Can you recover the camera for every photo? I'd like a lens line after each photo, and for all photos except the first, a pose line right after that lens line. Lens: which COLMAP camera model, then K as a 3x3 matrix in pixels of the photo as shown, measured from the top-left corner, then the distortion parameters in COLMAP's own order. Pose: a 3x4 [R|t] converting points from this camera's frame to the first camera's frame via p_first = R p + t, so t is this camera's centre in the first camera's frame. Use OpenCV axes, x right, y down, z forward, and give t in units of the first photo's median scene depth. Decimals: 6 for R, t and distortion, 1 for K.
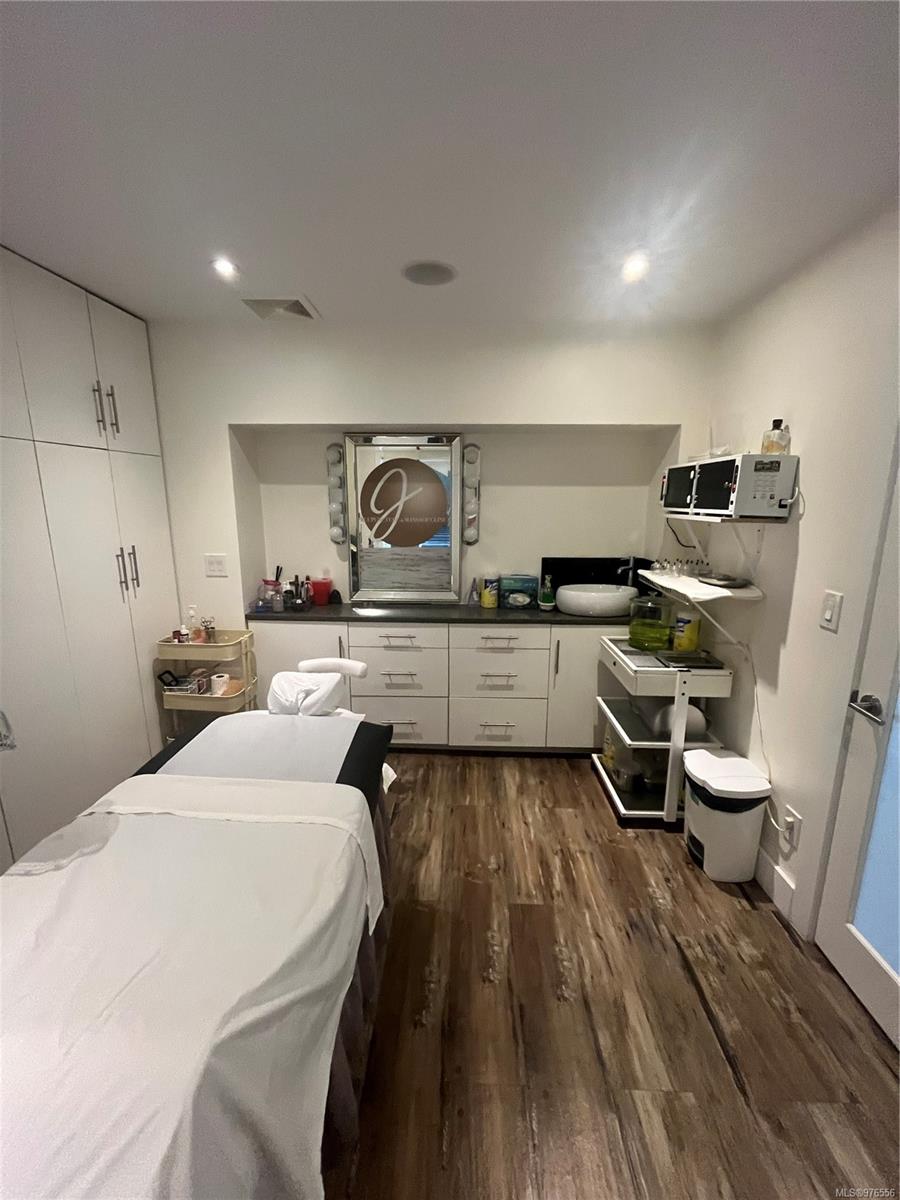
lens RADIAL K [[486.3, 0, 442.5], [0, 486.3, 598.5], [0, 0, 1]] dist [-0.002156, -0.000292]
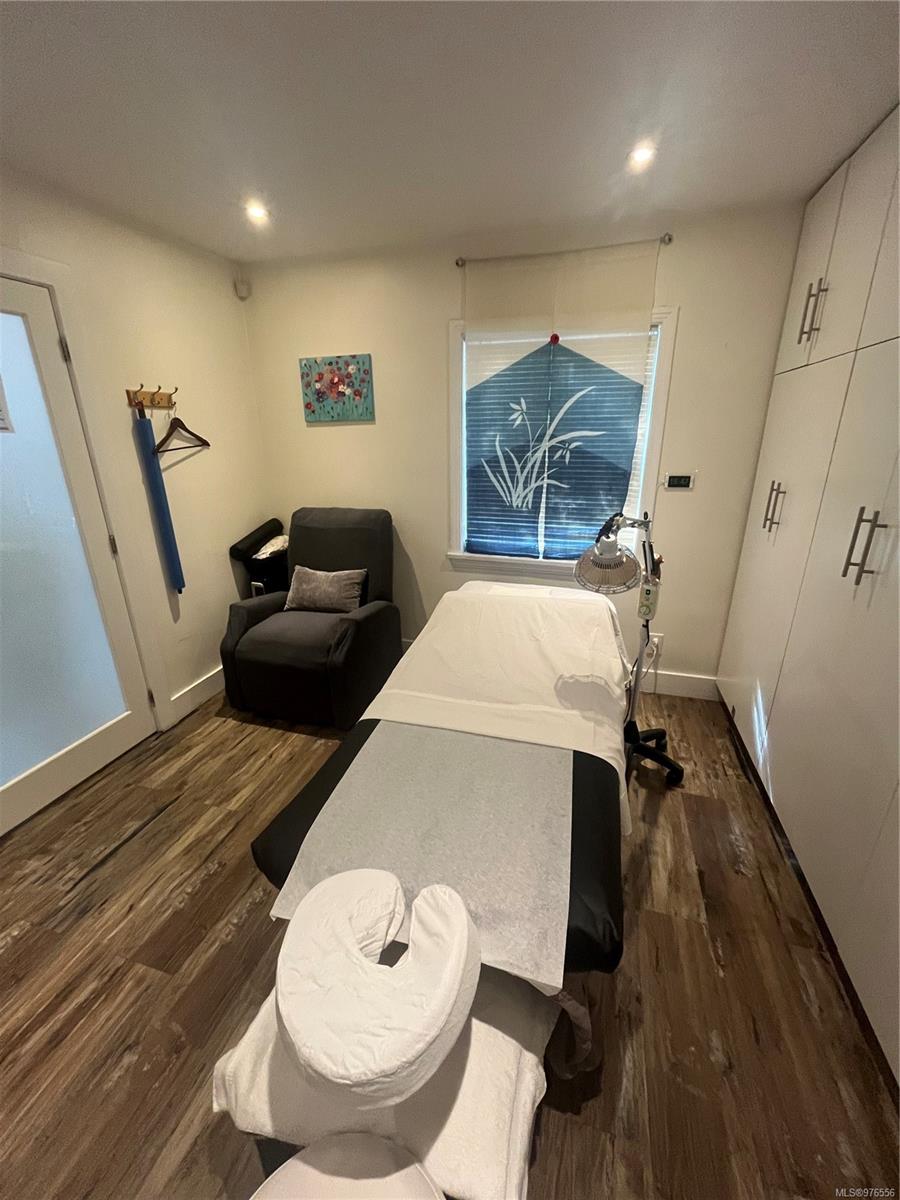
lens RADIAL K [[486.3, 0, 451.2], [0, 486.3, 597.2], [0, 0, 1]] dist [-0.002156, -0.000292]
pose [[-0.970943, -0.072995, 0.227907, -0.280424], [0.055700, 0.857260, 0.511863, -0.167645], [-0.232739, 0.509684, -0.828284, 0.819763]]
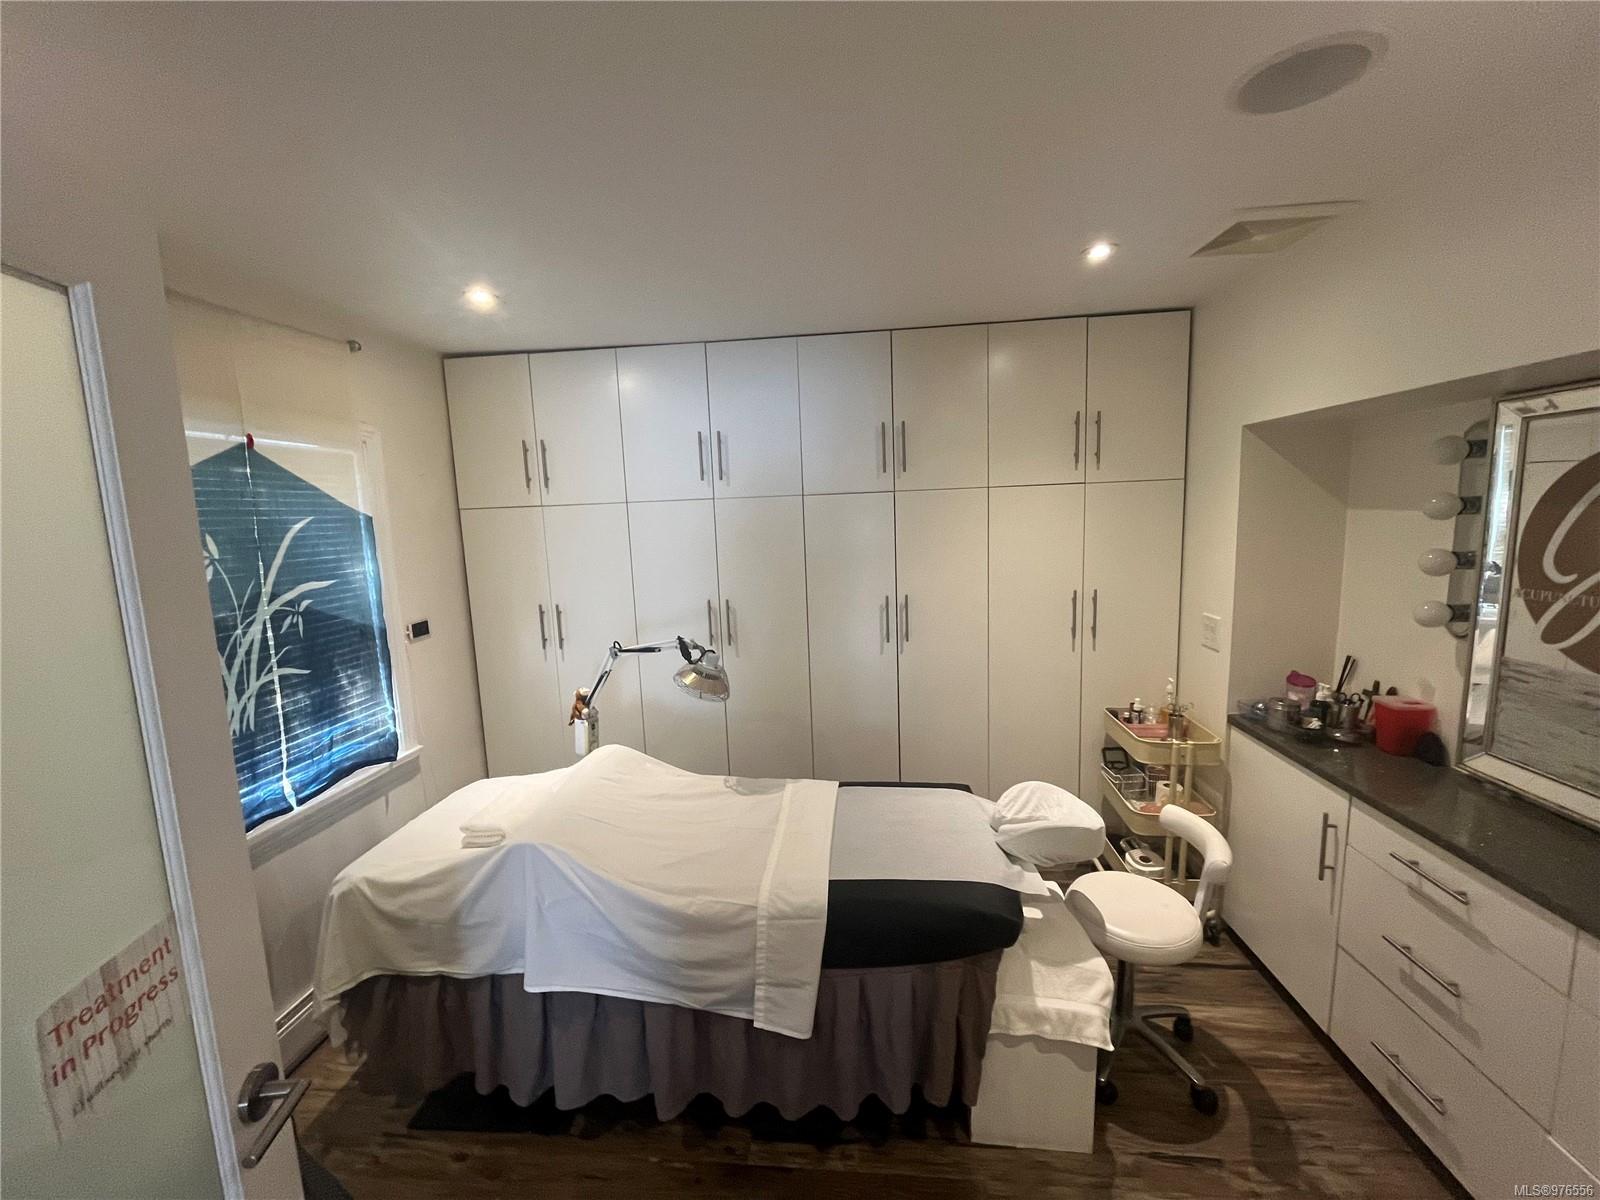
lens RADIAL K [[648.4, 0, 800.7], [0, 648.4, 597.0], [0, 0, 1]] dist [-0.002156, -0.000292]
pose [[-0.049747, 0.128982, -0.990398, 0.443681], [-0.169793, 0.976099, 0.135649, -0.138434], [0.984223, 0.174911, -0.026658, 0.439362]]
